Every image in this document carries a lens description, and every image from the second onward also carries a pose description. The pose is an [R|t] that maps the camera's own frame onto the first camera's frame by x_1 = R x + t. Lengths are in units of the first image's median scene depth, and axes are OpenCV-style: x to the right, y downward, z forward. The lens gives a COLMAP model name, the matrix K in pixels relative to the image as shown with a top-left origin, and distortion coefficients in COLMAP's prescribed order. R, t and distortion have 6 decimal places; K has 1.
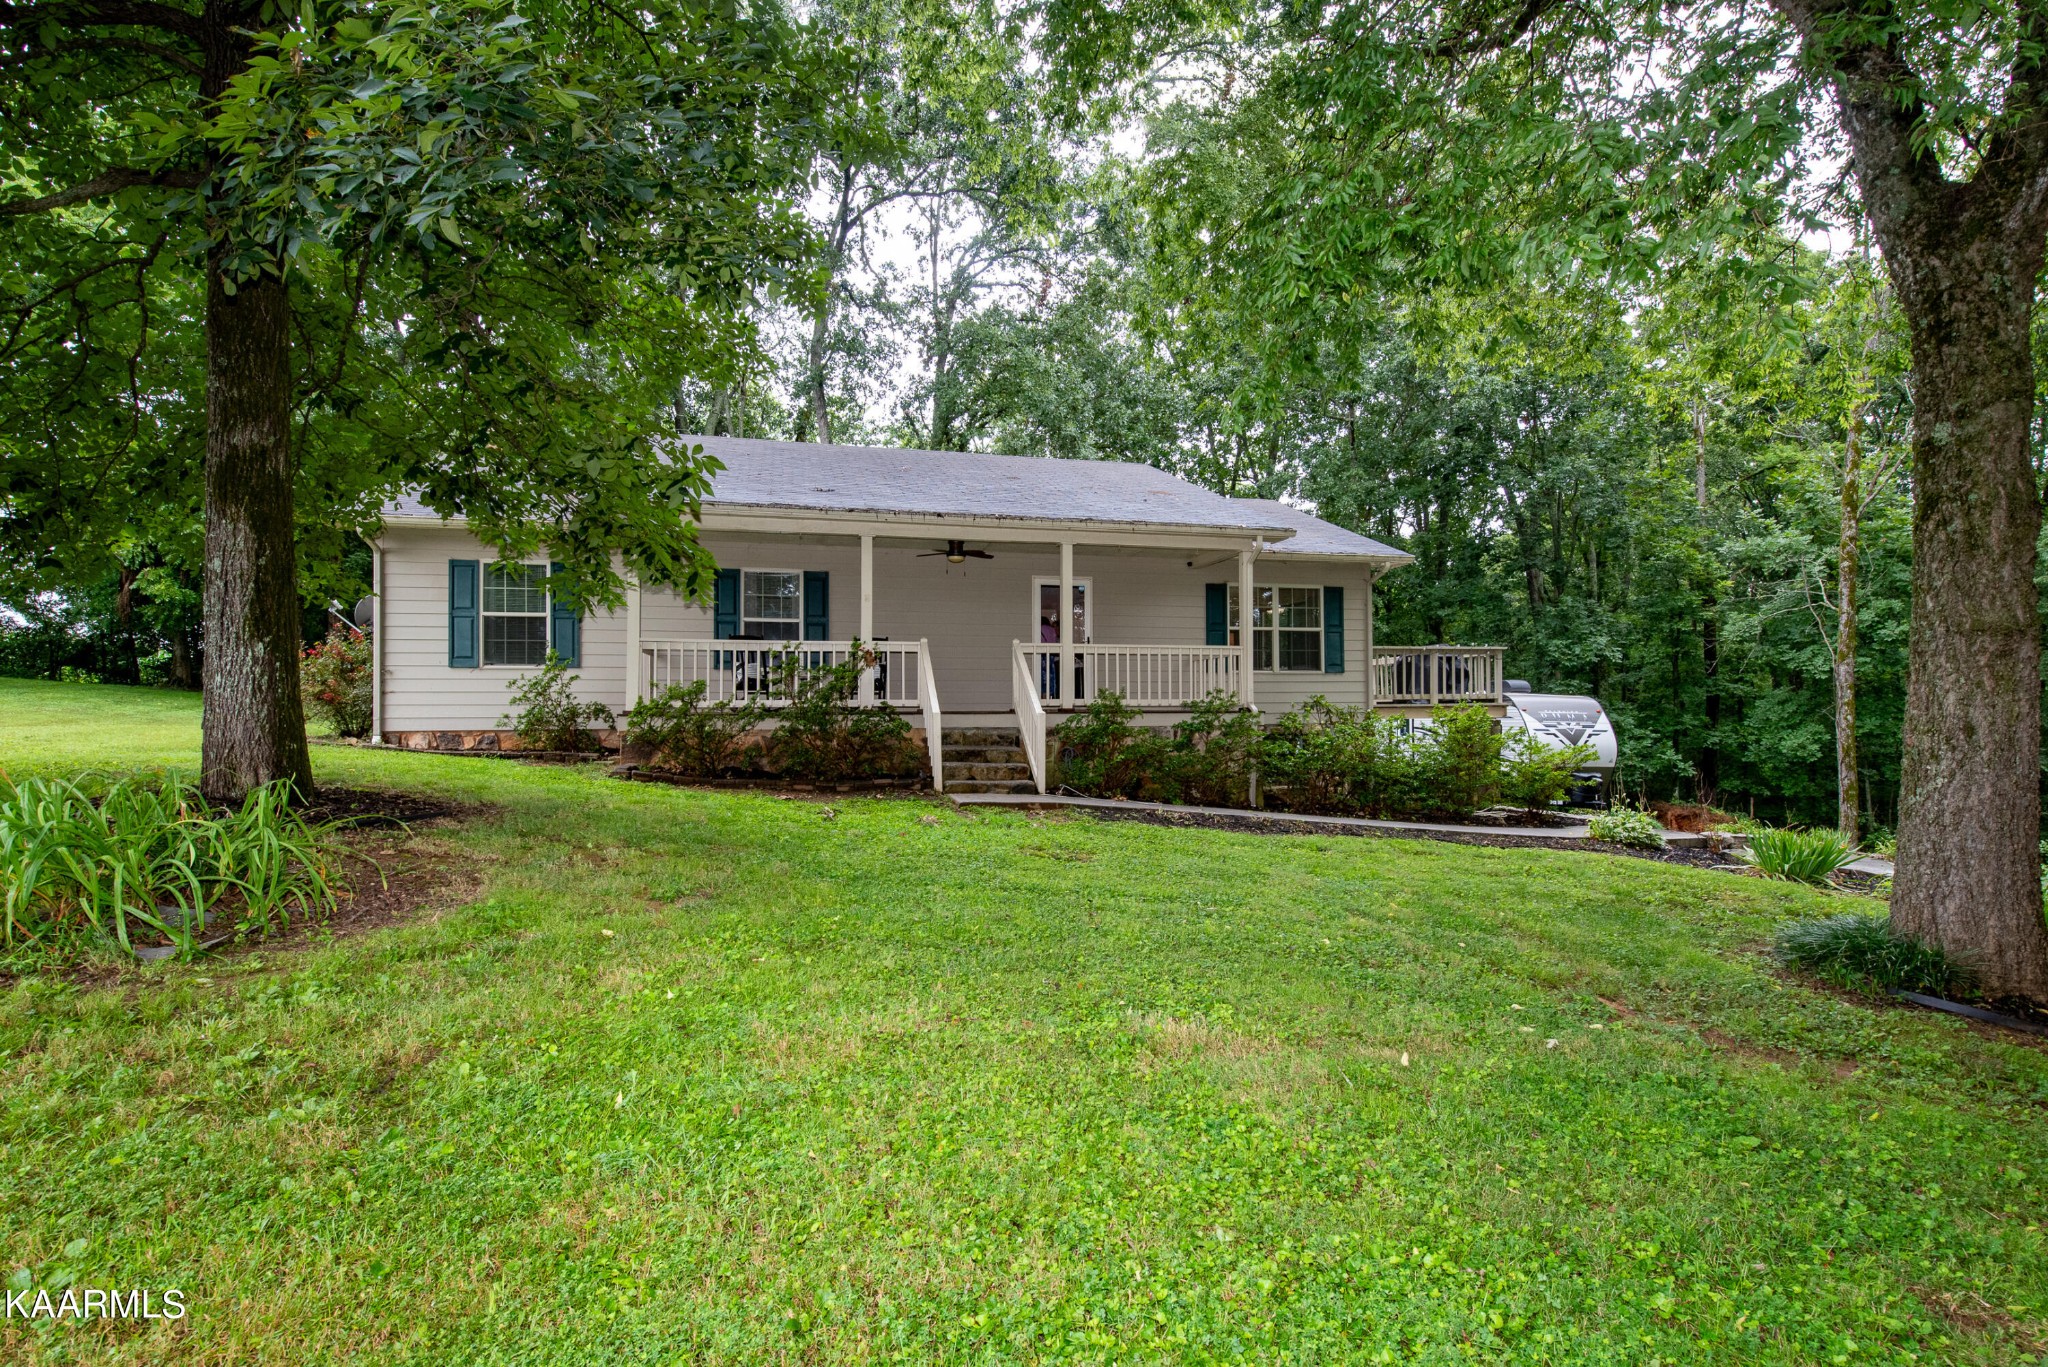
lens RADIAL K [[946.3, 0, 1016.8], [0, 946.3, 701.3], [0, 0, 1]] dist [0.032497, -0.022685]
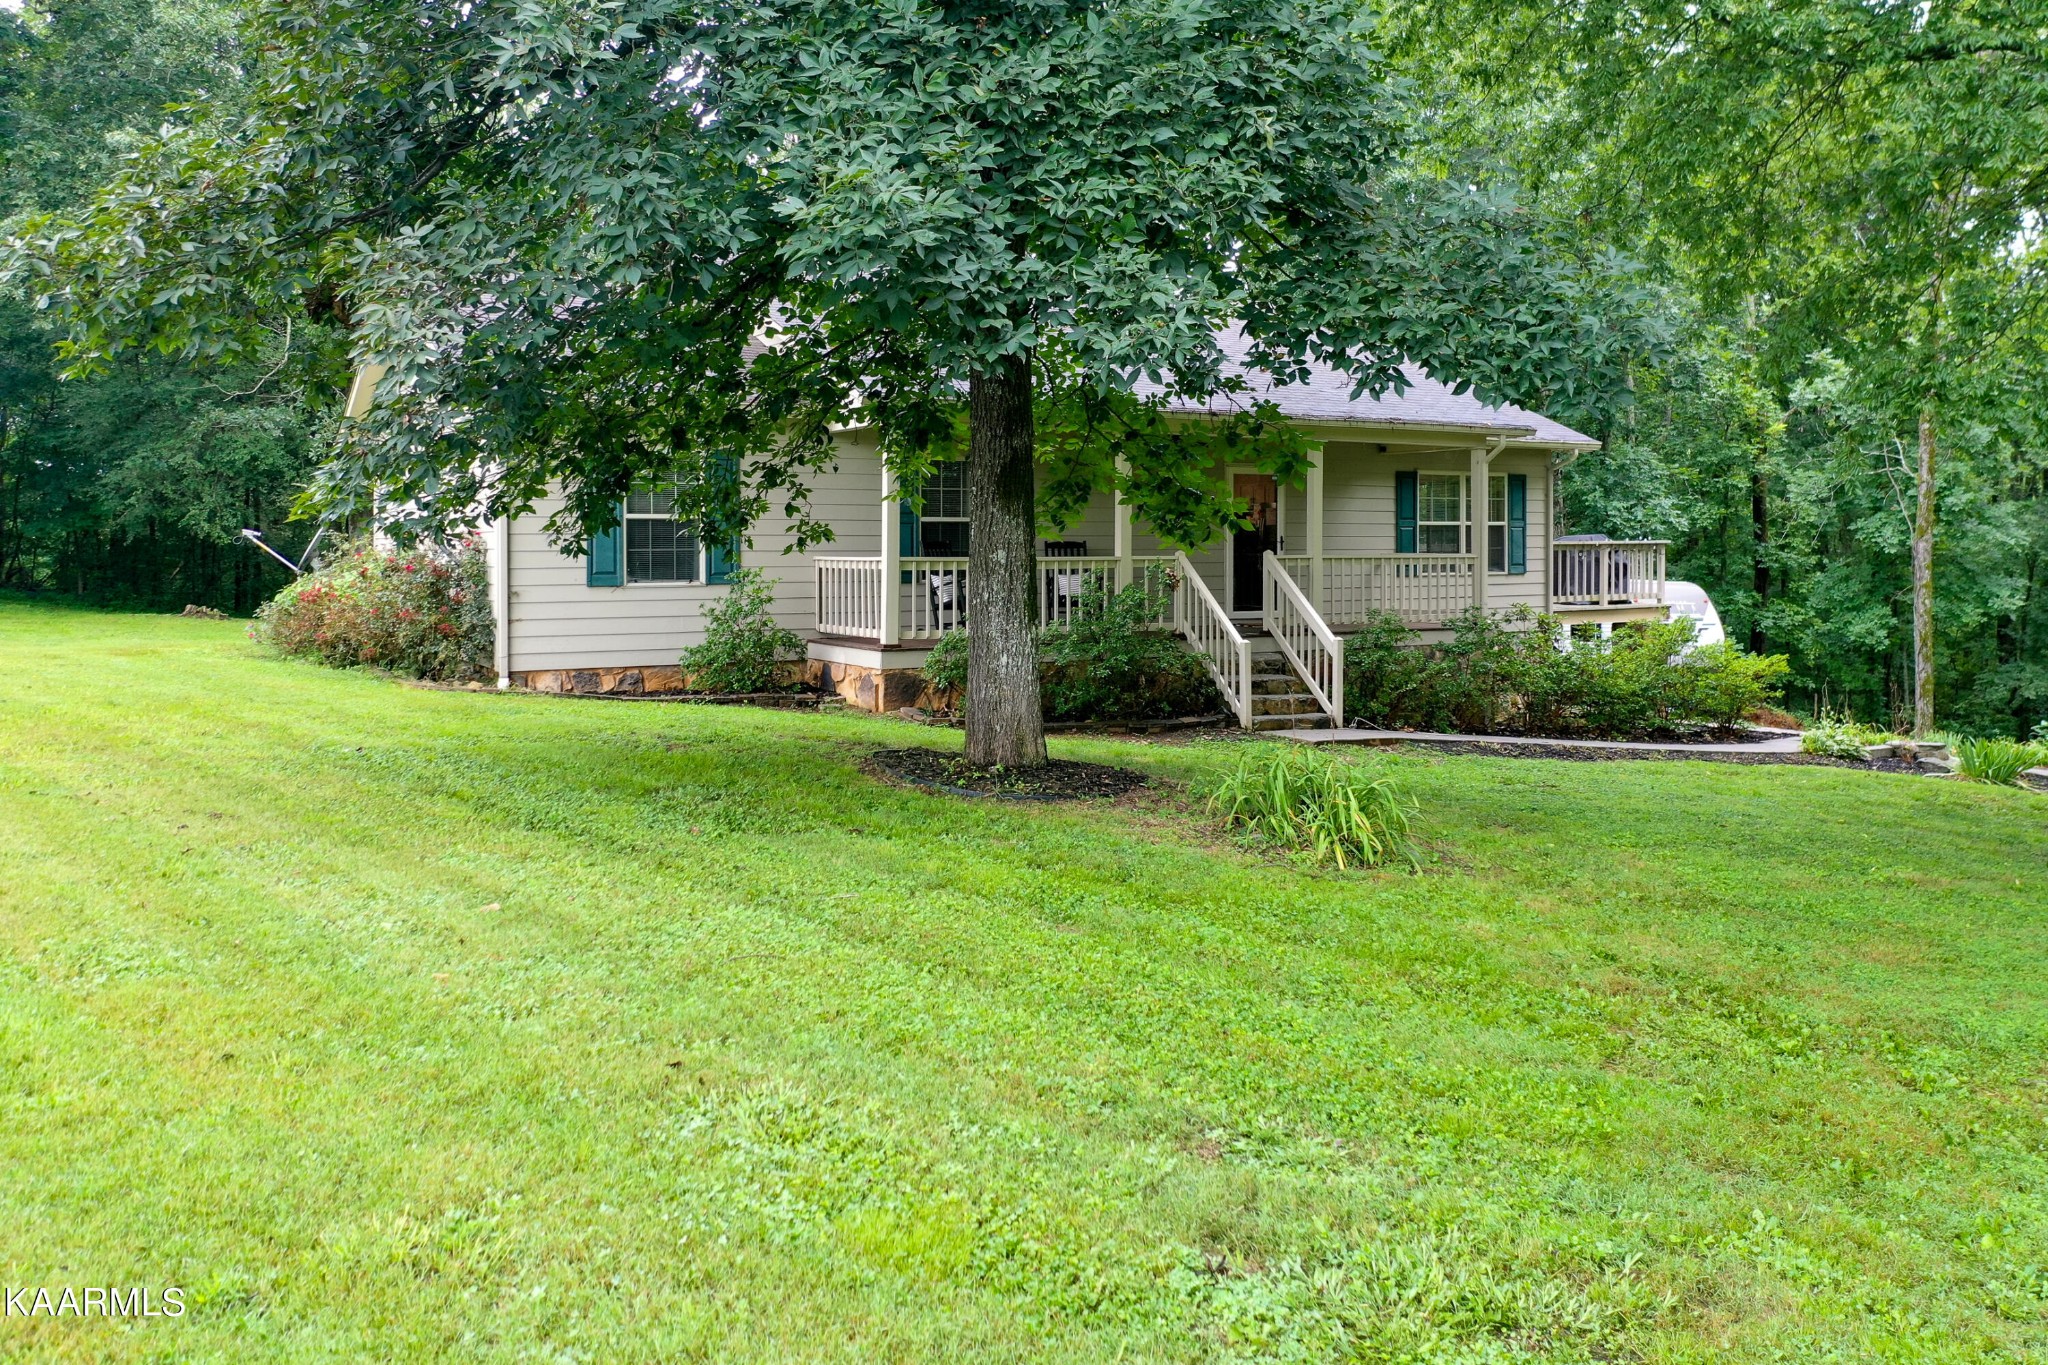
lens RADIAL K [[1638.6, 0, 1121.0], [0, 1638.6, 574.8], [0, 0, 1]] dist [0.003288, 0.006734]
pose [[0.949648, -0.003938, 0.313294, -0.594302], [-0.002967, 0.999763, 0.021563, -0.074147], [-0.313305, -0.021407, 0.949411, -0.385330]]
